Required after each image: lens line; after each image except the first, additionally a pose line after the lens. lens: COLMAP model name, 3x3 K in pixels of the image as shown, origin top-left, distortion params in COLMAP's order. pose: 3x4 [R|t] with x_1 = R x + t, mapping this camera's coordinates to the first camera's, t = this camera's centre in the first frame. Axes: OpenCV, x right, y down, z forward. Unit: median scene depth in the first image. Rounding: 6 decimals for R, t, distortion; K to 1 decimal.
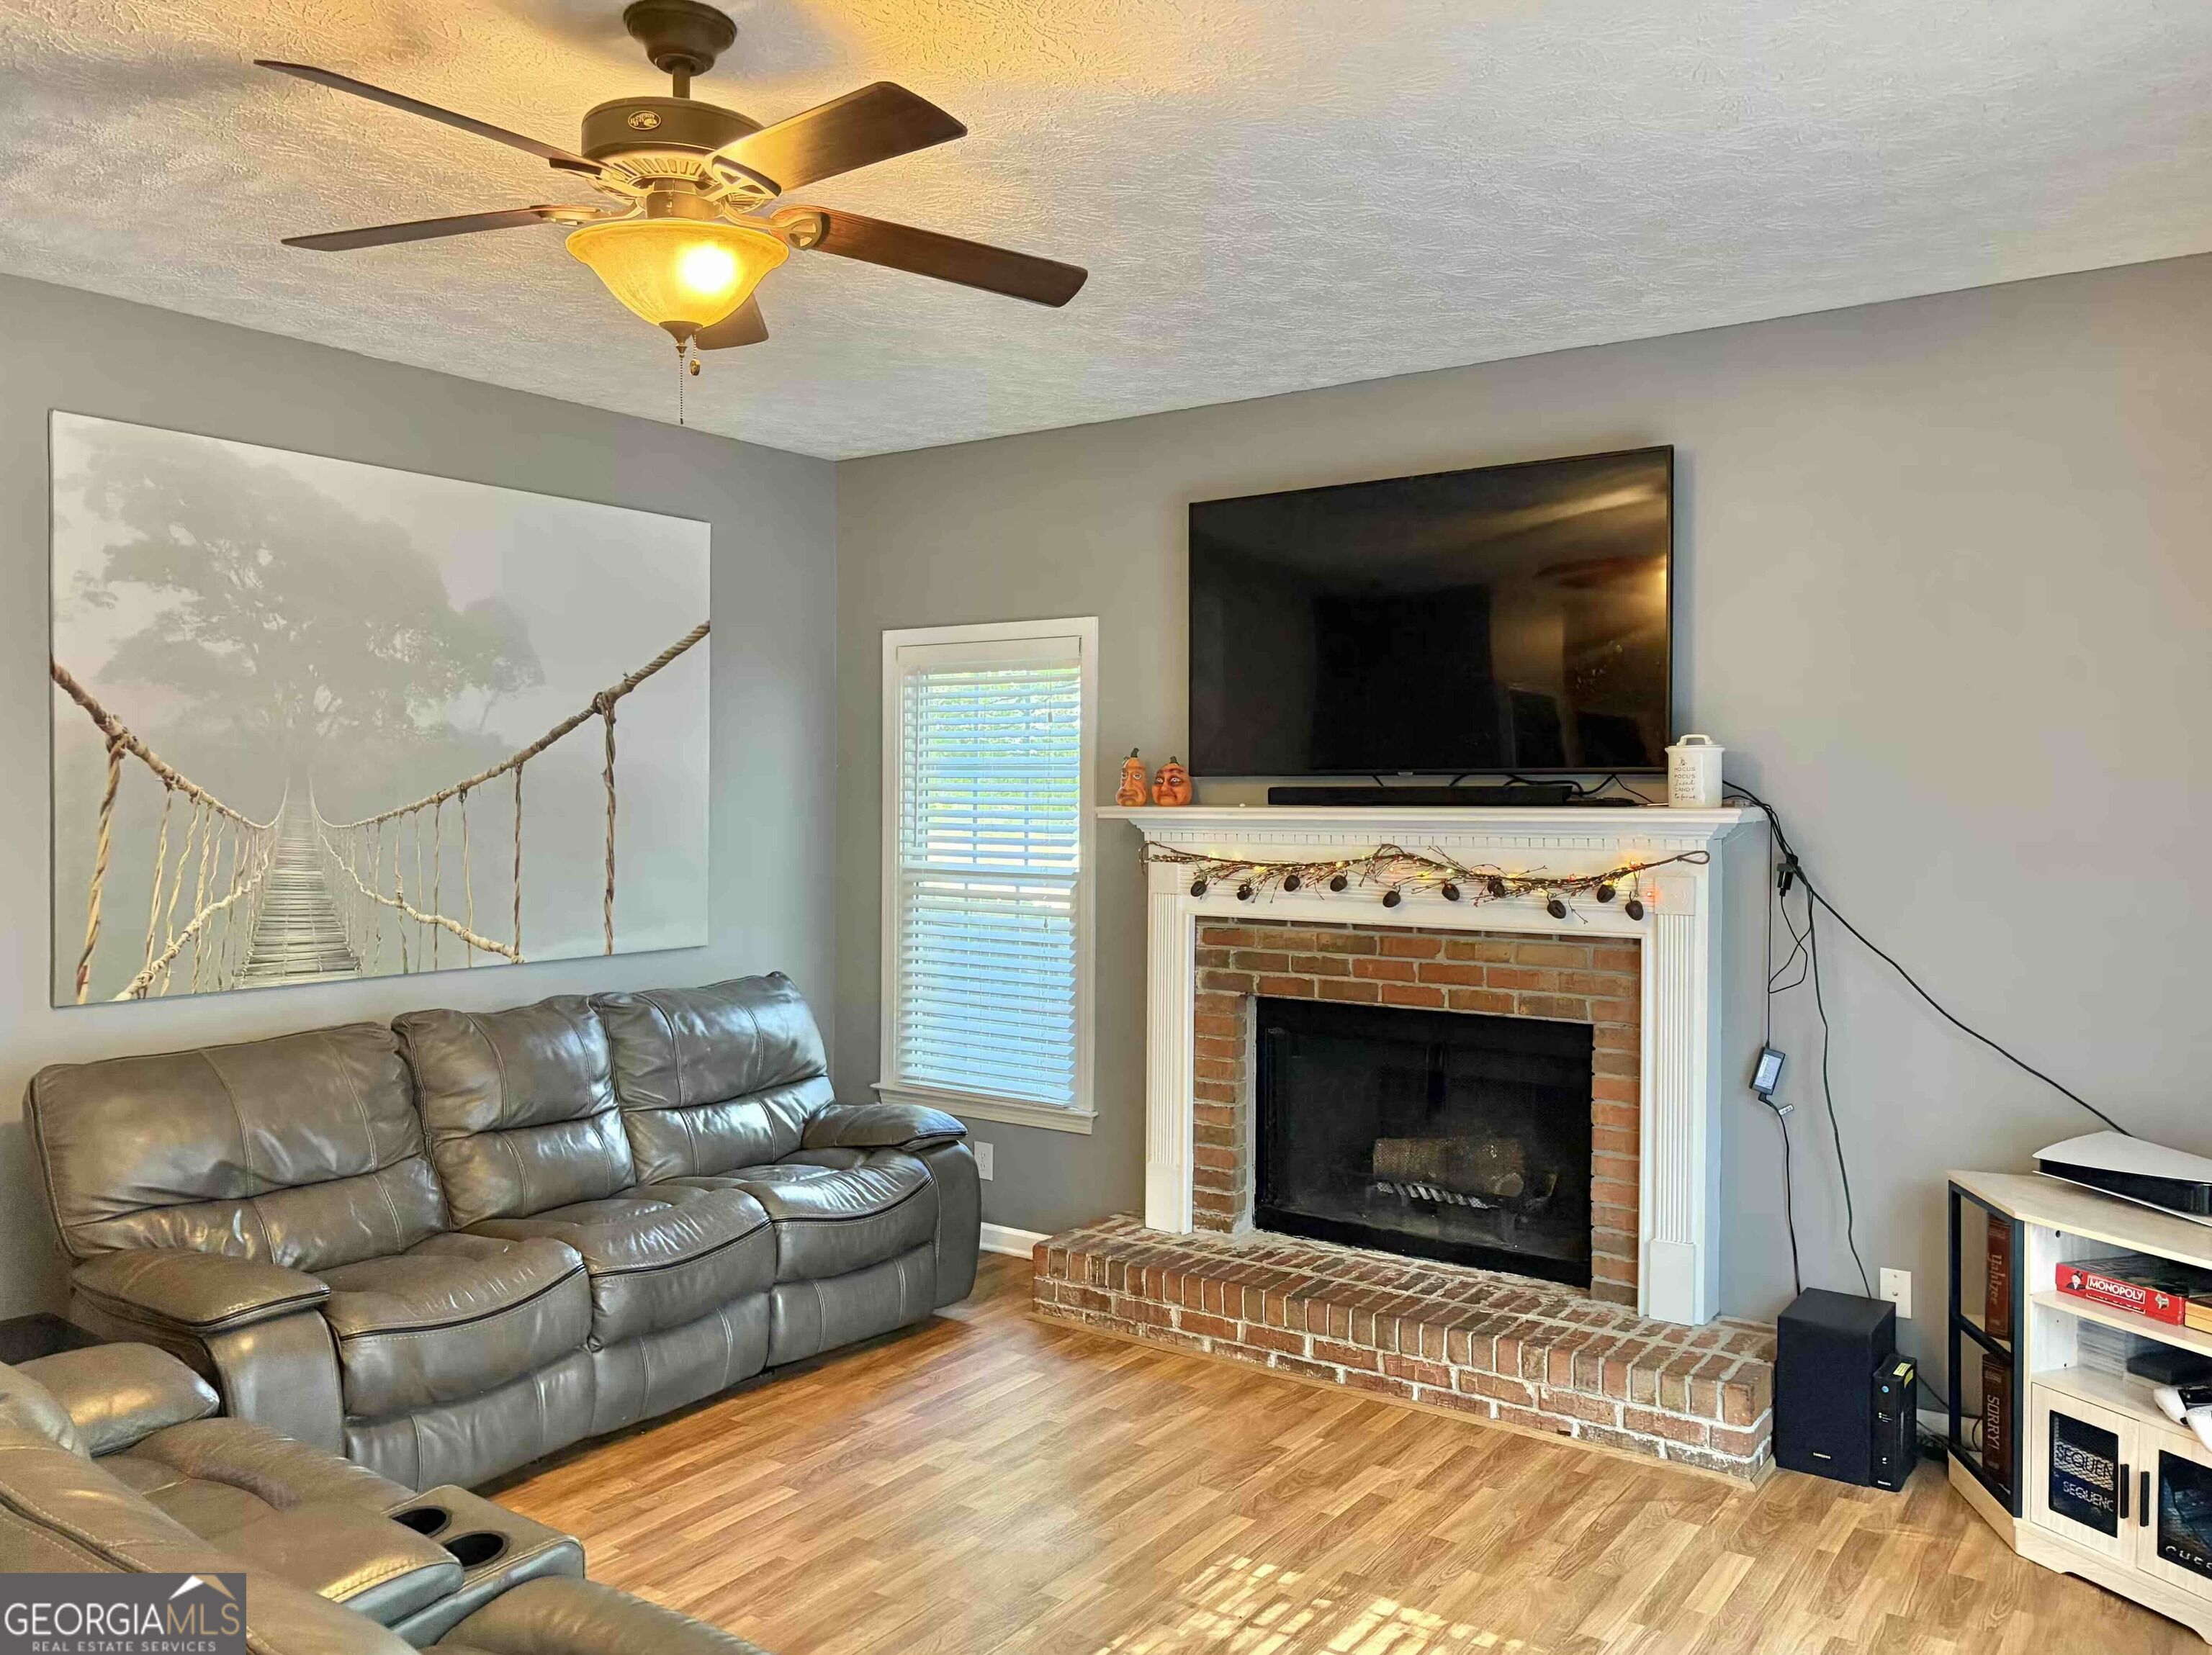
lens RADIAL K [[1700.7, 0, 1104.6], [0, 1700.7, 822.8], [0, 0, 1]] dist [0.057851, -0.049001]
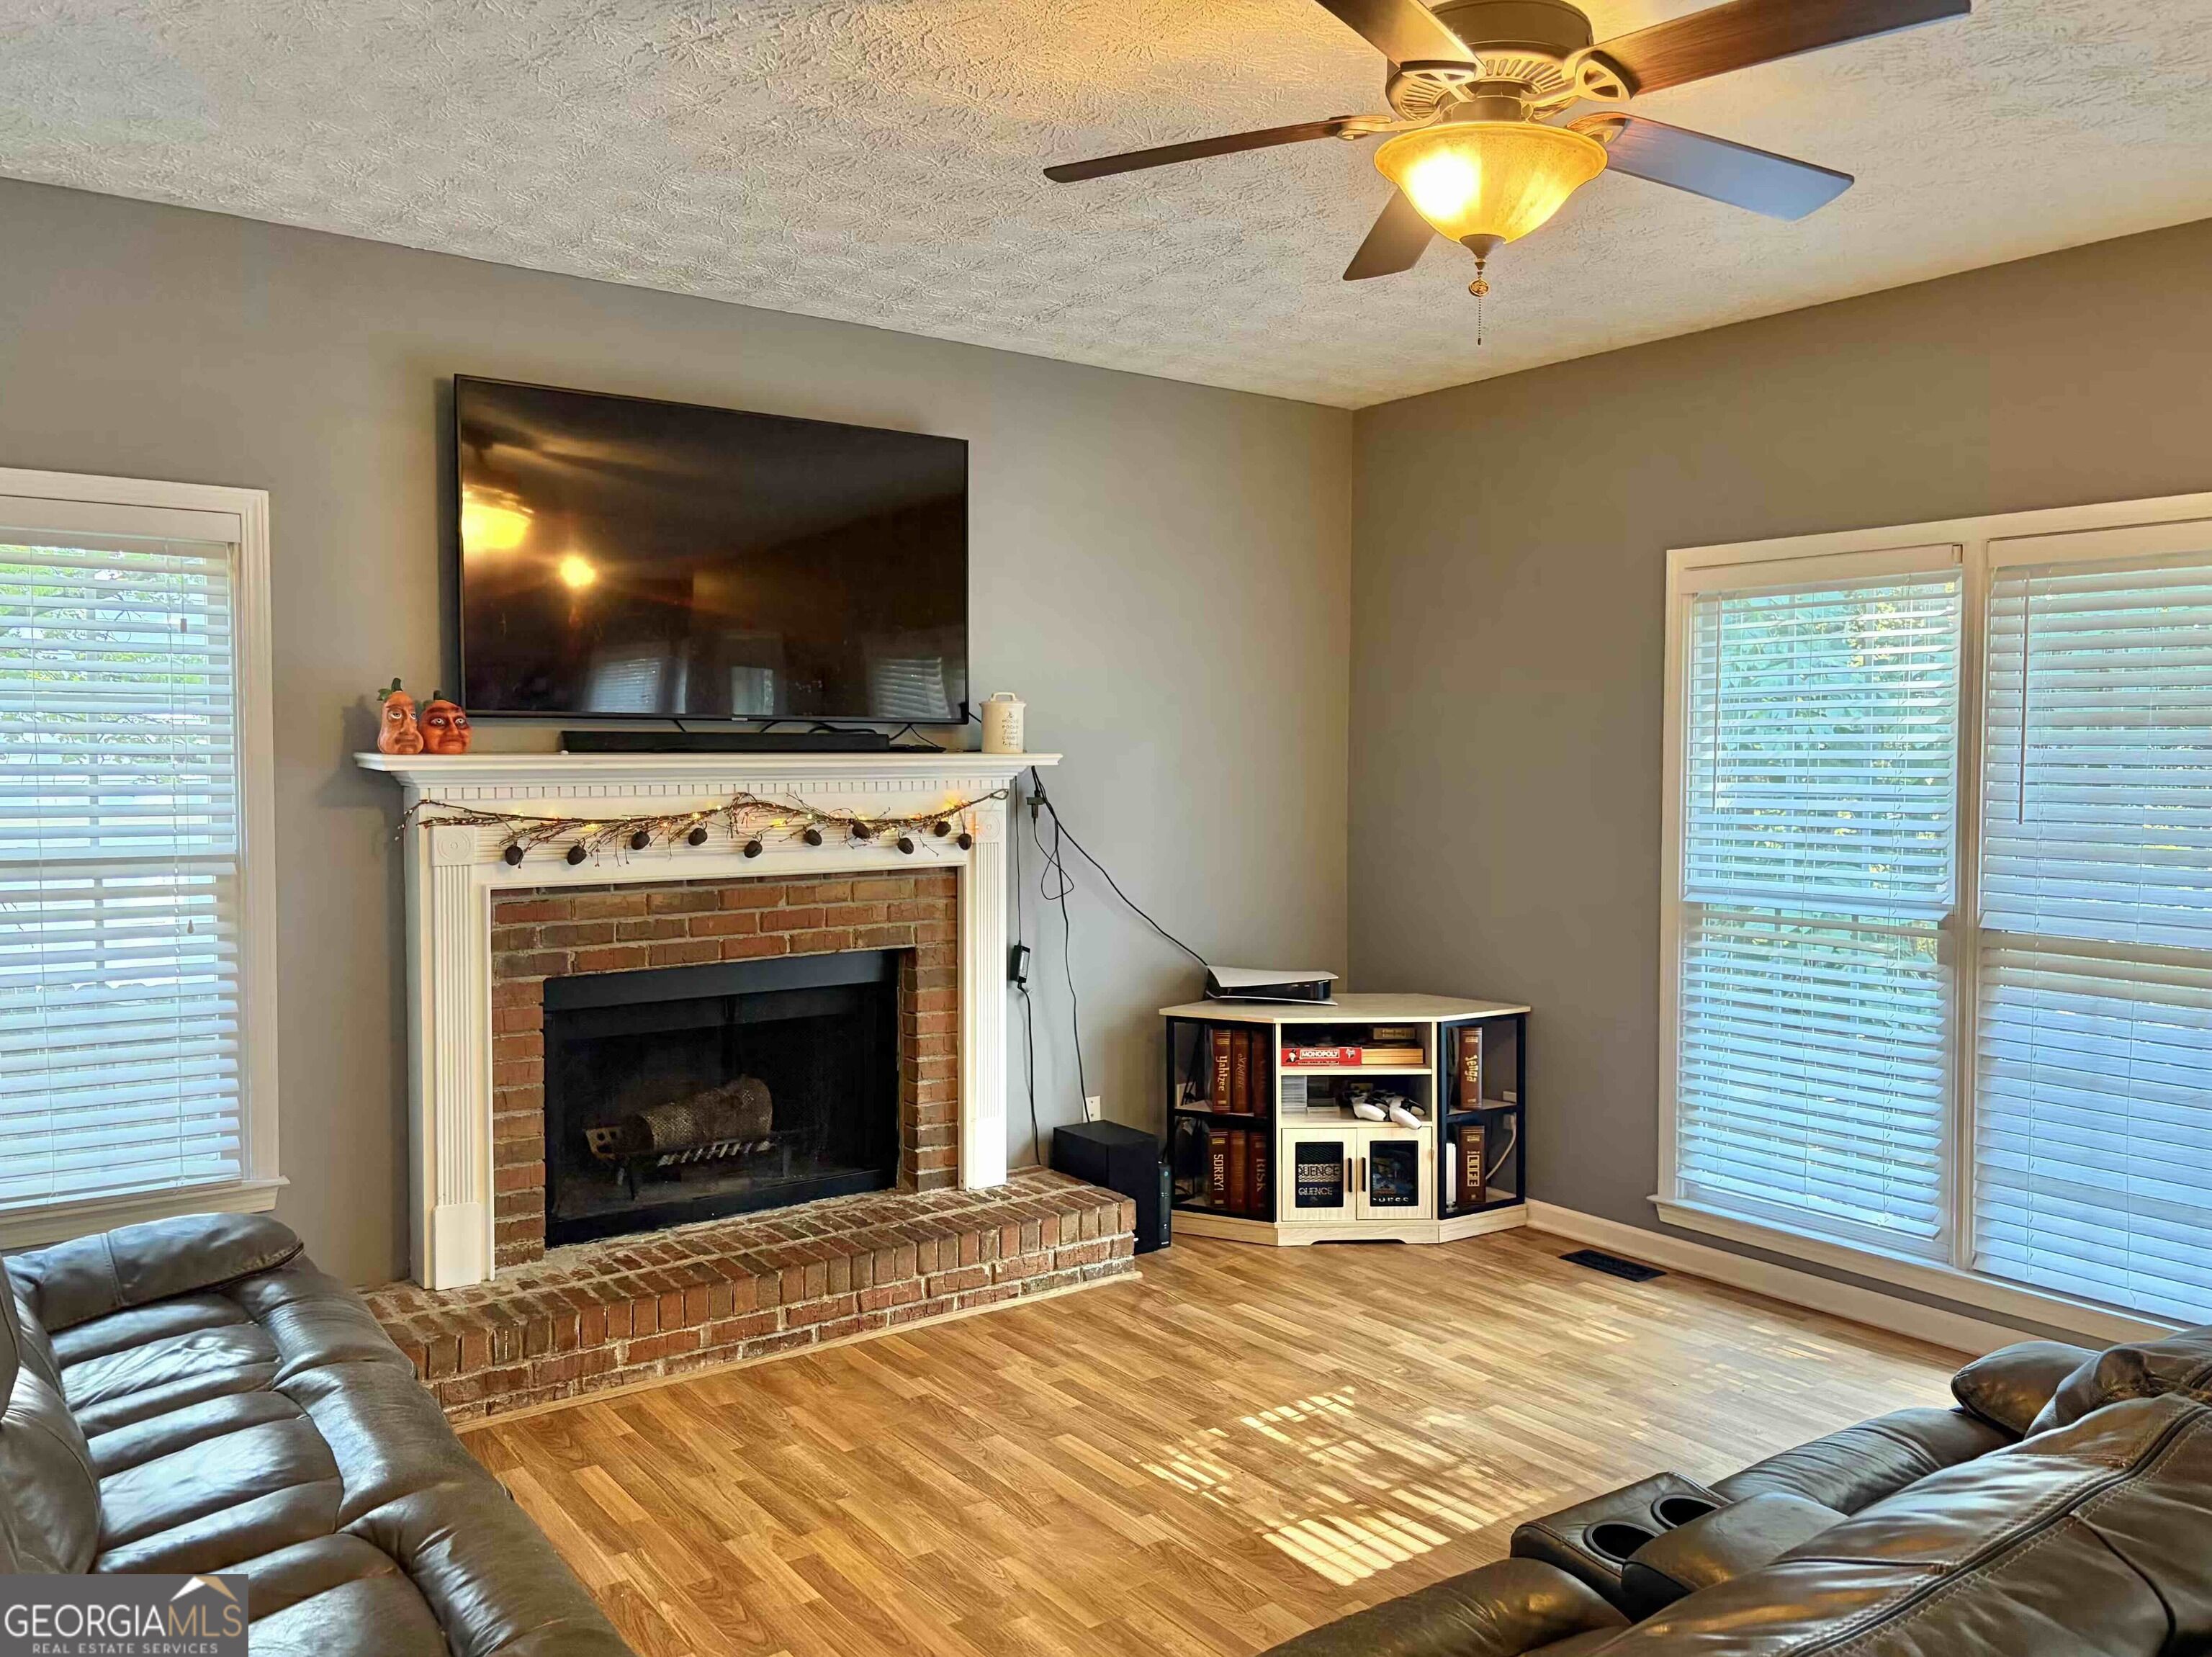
lens RADIAL K [[1701.0, 0, 1104.4], [0, 1701.0, 814.7], [0, 0, 1]] dist [0.057851, -0.049001]
pose [[0.317442, -0.039529, 0.947454, -0.677071], [0.017214, 0.999206, 0.035920, -0.005970], [-0.948122, 0.004907, 0.317870, 0.495879]]
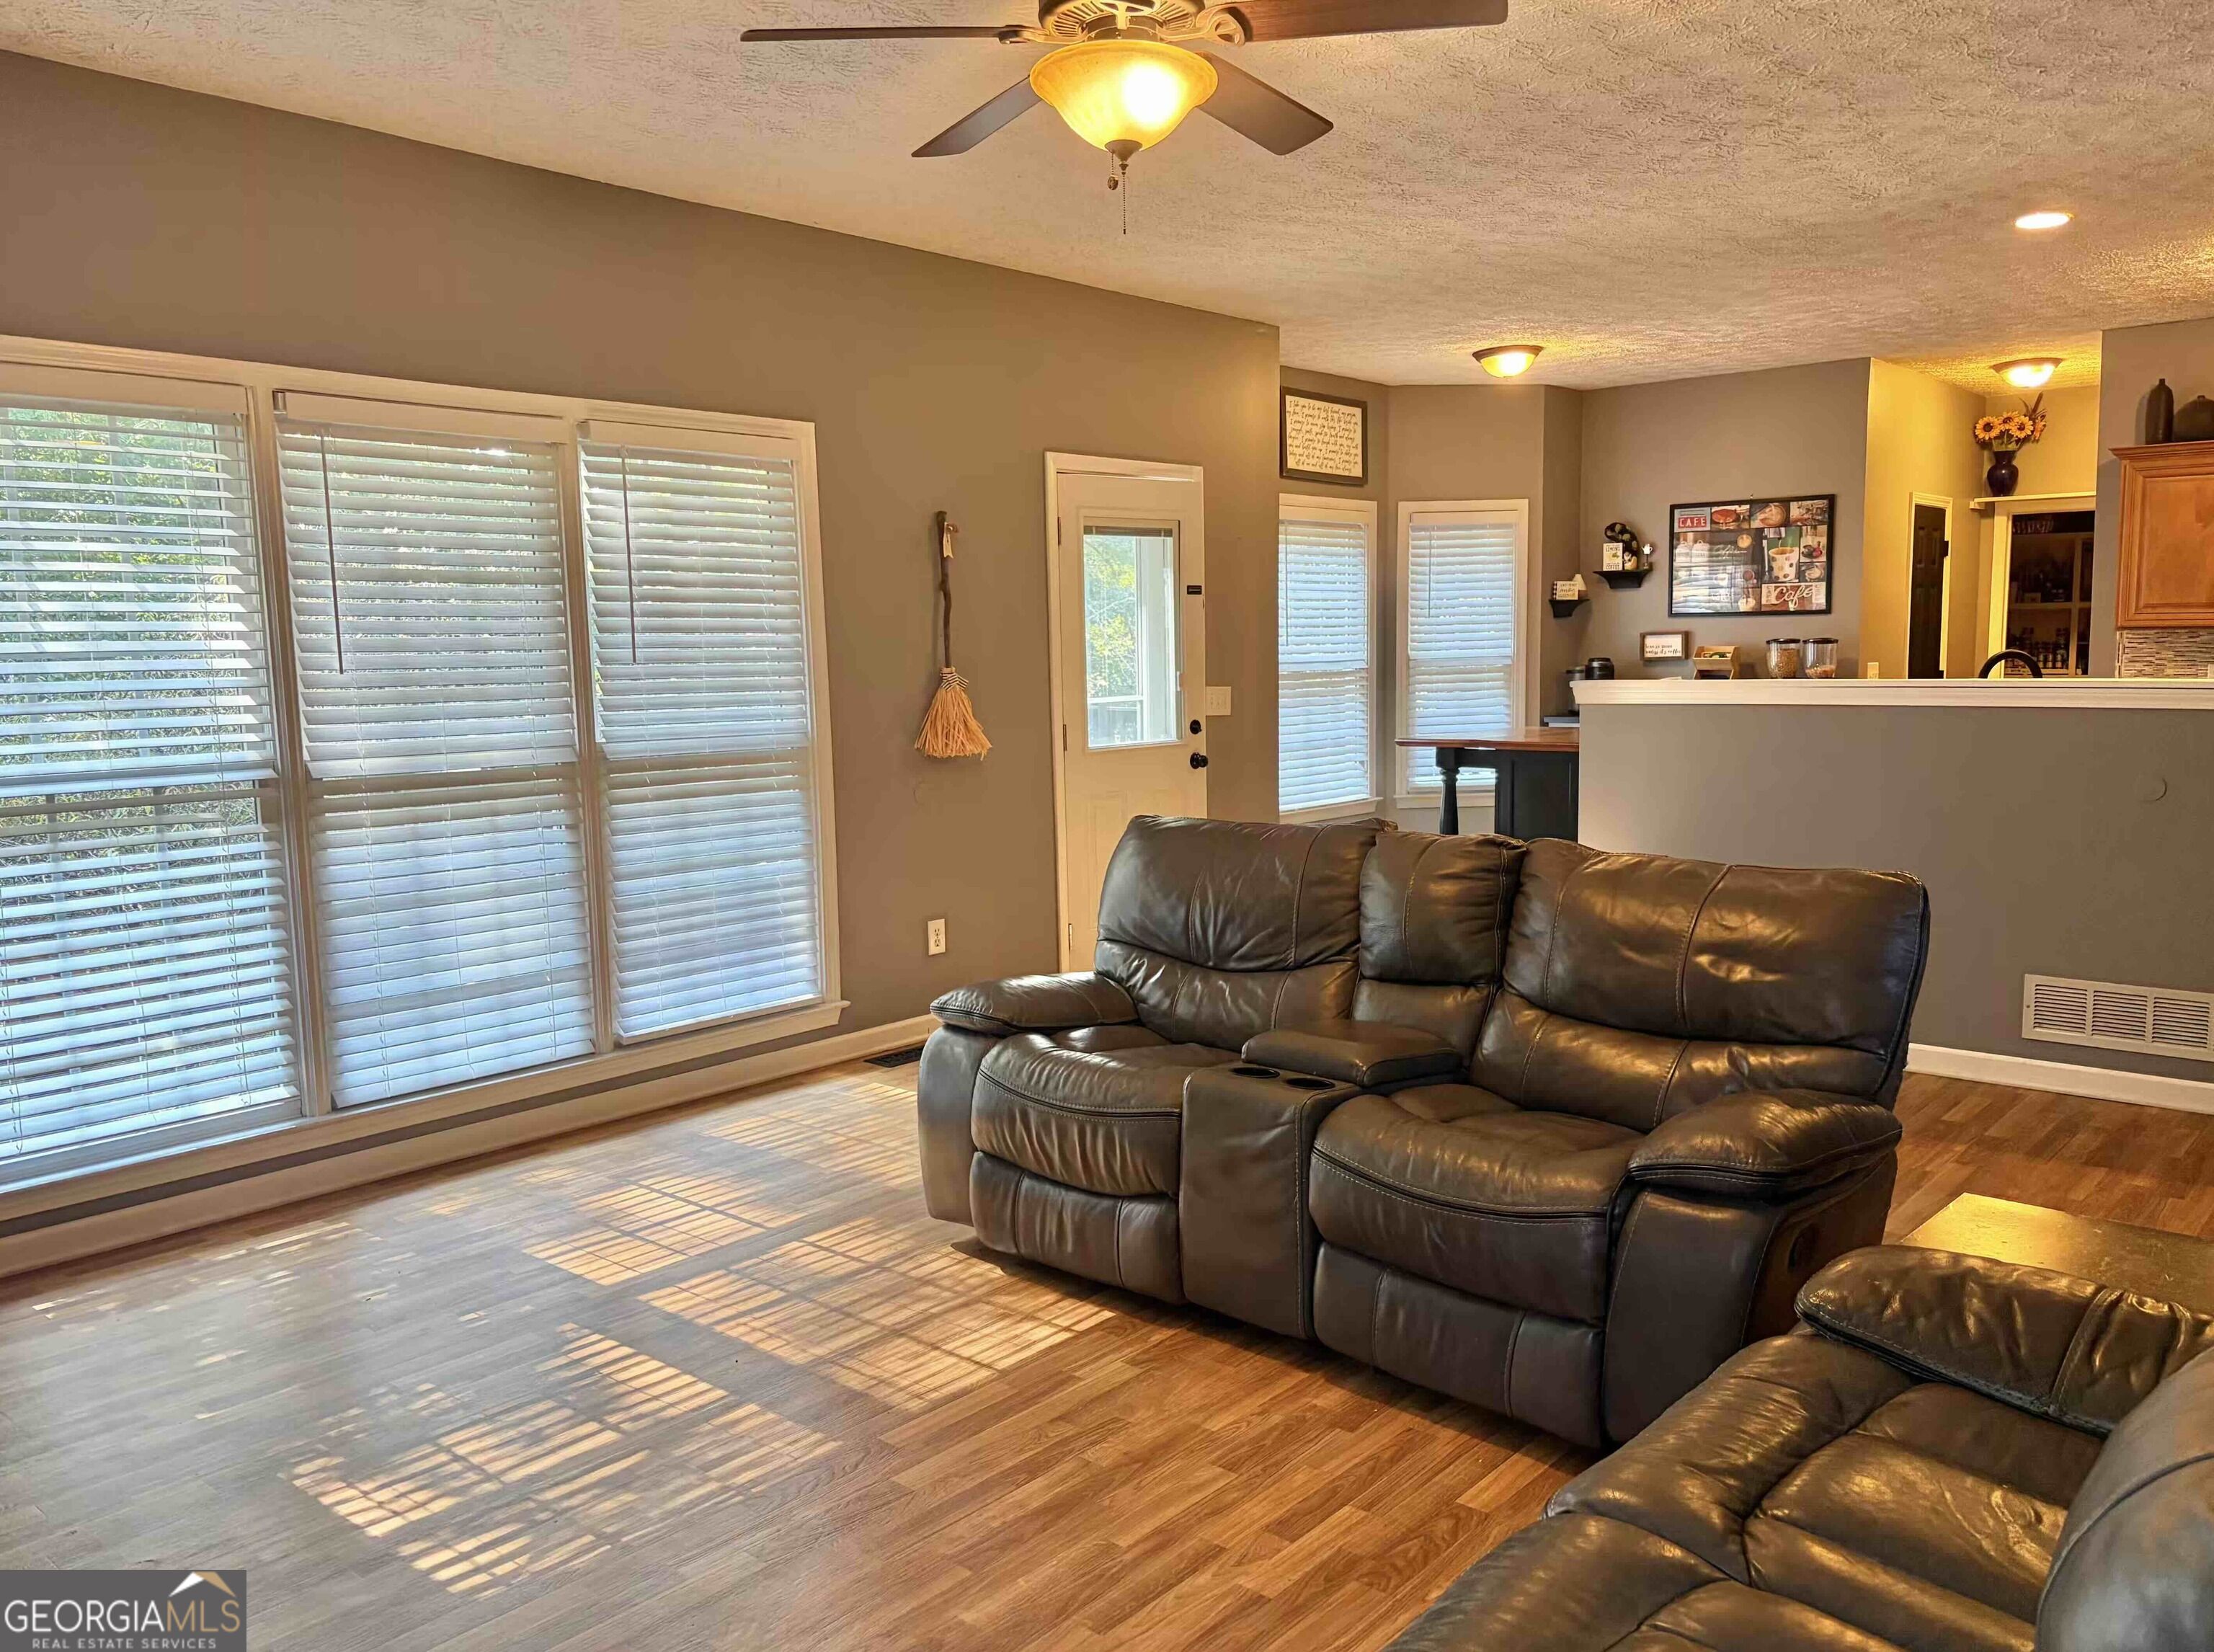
lens RADIAL K [[1702.6, 0, 1120.5], [0, 1702.6, 820.0], [0, 0, 1]] dist [0.057851, -0.049001]
pose [[-0.996233, -0.012510, 0.085814, -0.074603], [-0.001211, 0.991452, 0.130469, -0.004031], [-0.086713, 0.129874, -0.987732, 1.374447]]
